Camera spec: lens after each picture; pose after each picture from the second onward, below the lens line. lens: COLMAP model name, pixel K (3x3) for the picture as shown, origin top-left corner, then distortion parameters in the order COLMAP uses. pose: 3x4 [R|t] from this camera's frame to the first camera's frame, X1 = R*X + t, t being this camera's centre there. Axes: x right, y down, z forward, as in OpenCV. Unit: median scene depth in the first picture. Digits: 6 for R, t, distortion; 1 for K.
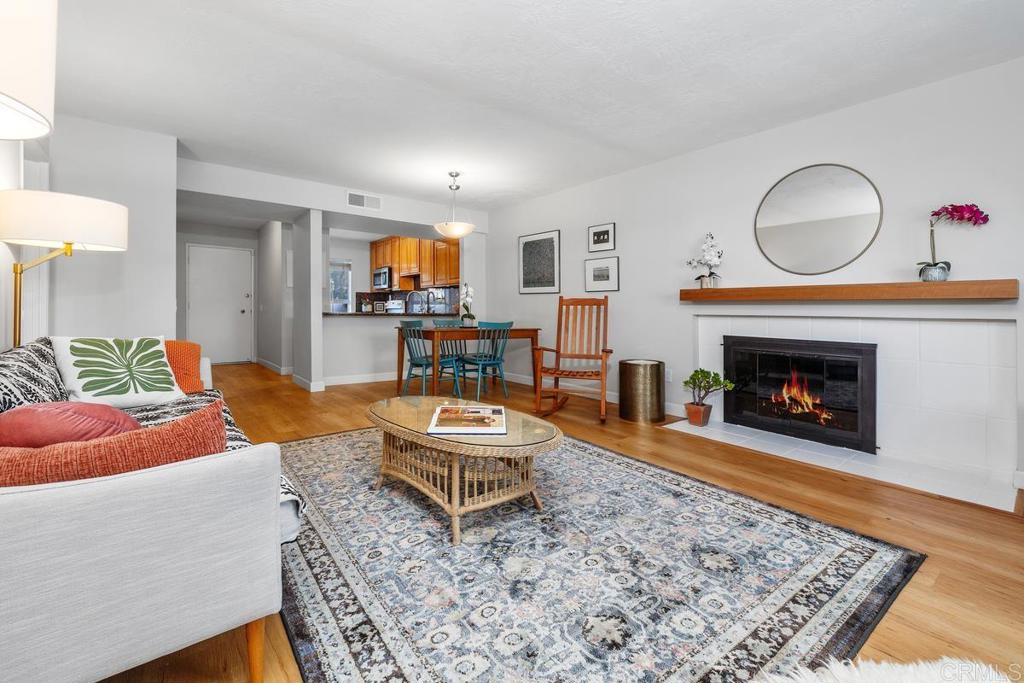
lens RADIAL K [[453.4, 0, 529.6], [0, 453.4, 310.1], [0, 0, 1]] dist [-0.001538, -0.000199]
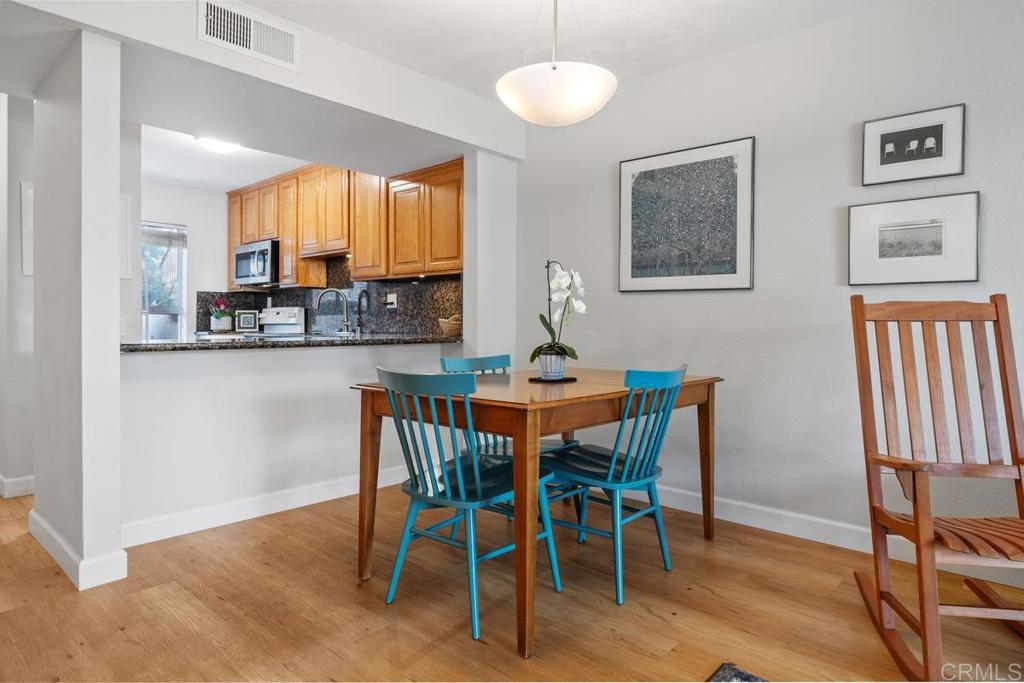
lens RADIAL K [[596.6, 0, 532.7], [0, 596.6, 312.1], [0, 0, 1]] dist [0.002895, 0.000437]
pose [[0.985211, -0.003464, 0.171308, -0.244025], [0.005622, 0.999911, -0.012119, -0.012483], [-0.171251, 0.012903, 0.985143, 0.538319]]
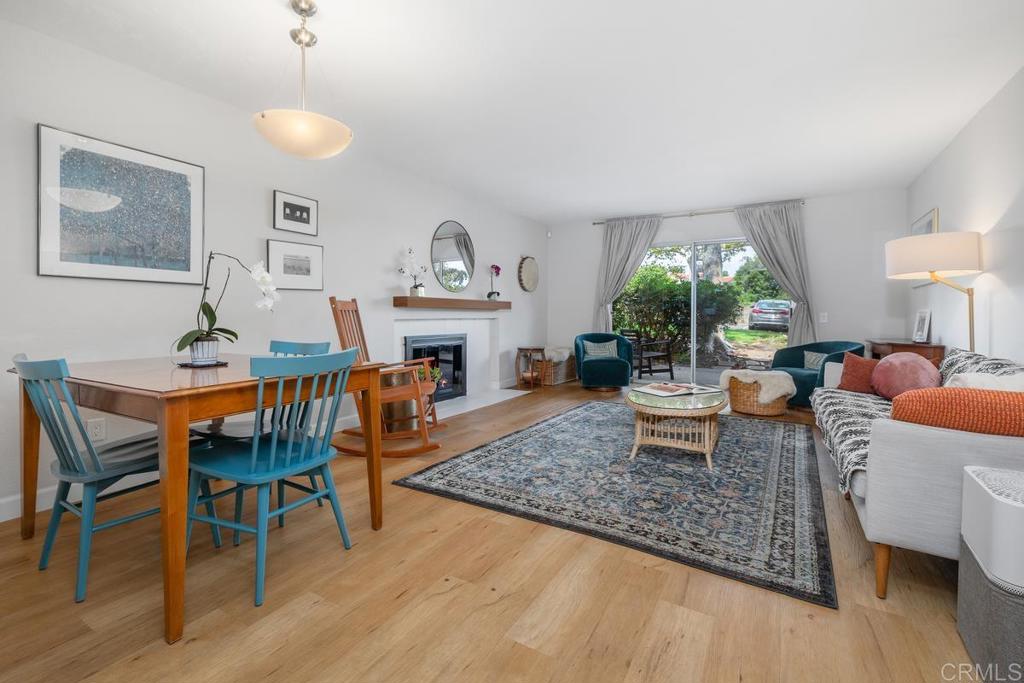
lens RADIAL K [[456.3, 0, 508.2], [0, 456.3, 311.9], [0, 0, 1]] dist [-0.000315, -0.000018]
pose [[-0.346100, -0.006222, 0.938177, -0.607644], [-0.004629, 0.999977, 0.004924, -0.011479], [-0.938186, -0.002639, -0.346121, 0.913289]]
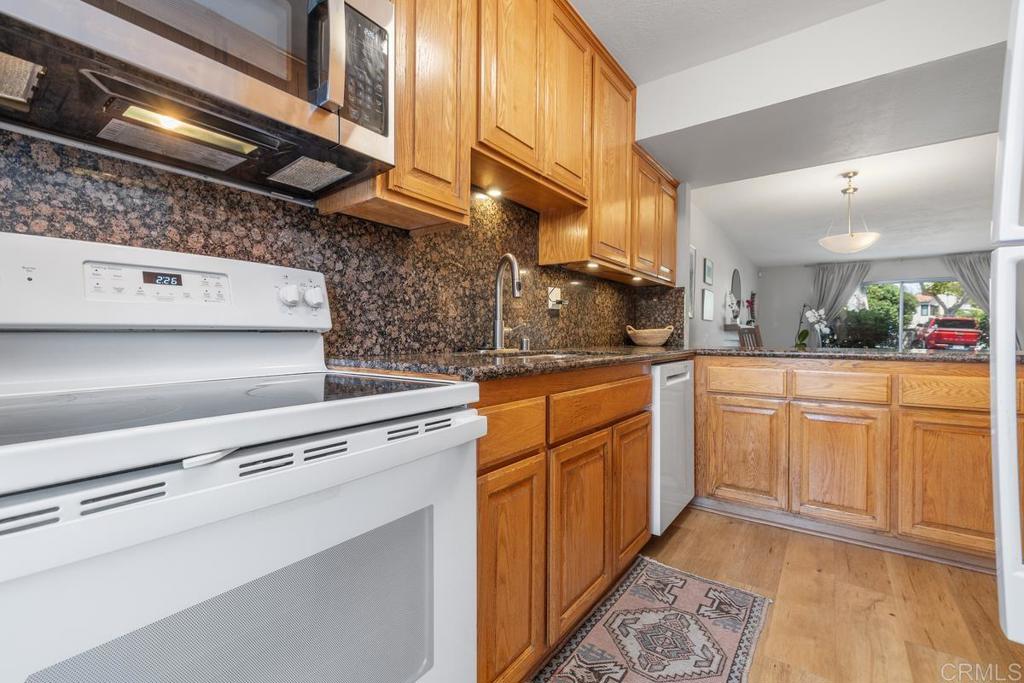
lens RADIAL K [[432.7, 0, 514.1], [0, 432.7, 338.0], [0, 0, 1]] dist [0.000830, 0.000189]
pose [[-0.246824, -0.014235, 0.968956, -0.744573], [-0.010687, 0.999871, 0.011967, -0.005961], [-0.969001, -0.007402, -0.246944, 1.689784]]
